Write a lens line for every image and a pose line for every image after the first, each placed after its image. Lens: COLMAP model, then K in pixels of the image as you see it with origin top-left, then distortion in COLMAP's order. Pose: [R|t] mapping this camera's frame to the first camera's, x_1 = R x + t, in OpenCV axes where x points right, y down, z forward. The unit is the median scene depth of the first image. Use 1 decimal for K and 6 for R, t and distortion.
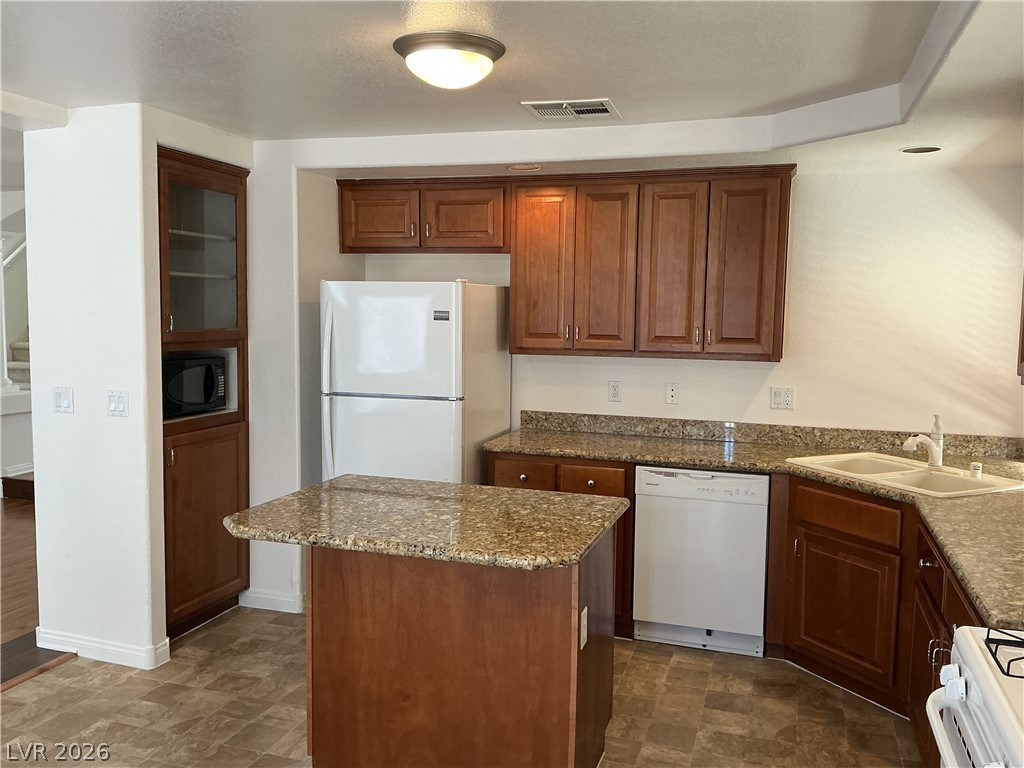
lens RADIAL K [[842.3, 0, 511.2], [0, 842.3, 384.8], [0, 0, 1]] dist [0.086550, -0.169264]
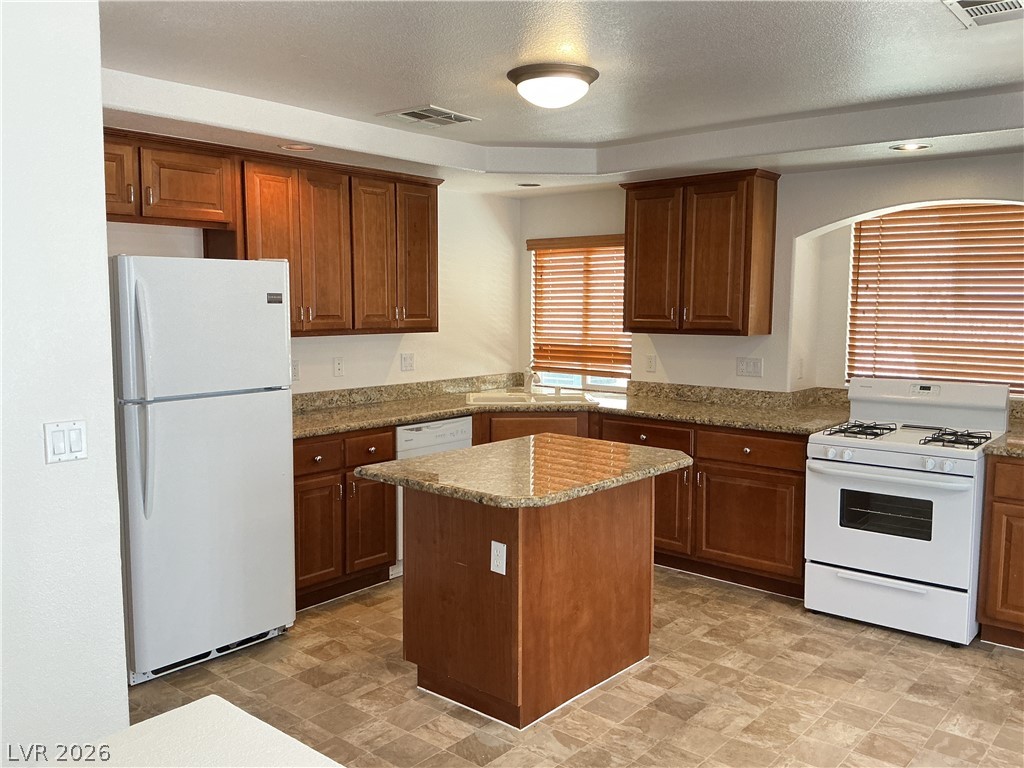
lens RADIAL K [[842.3, 0, 517.1], [0, 842.3, 389.0], [0, 0, 1]] dist [0.086550, -0.169264]
pose [[0.380310, -0.112361, 0.918008, -0.803279], [0.088912, 0.992437, 0.084637, -0.037073], [-0.920575, 0.049434, 0.387424, 0.384175]]
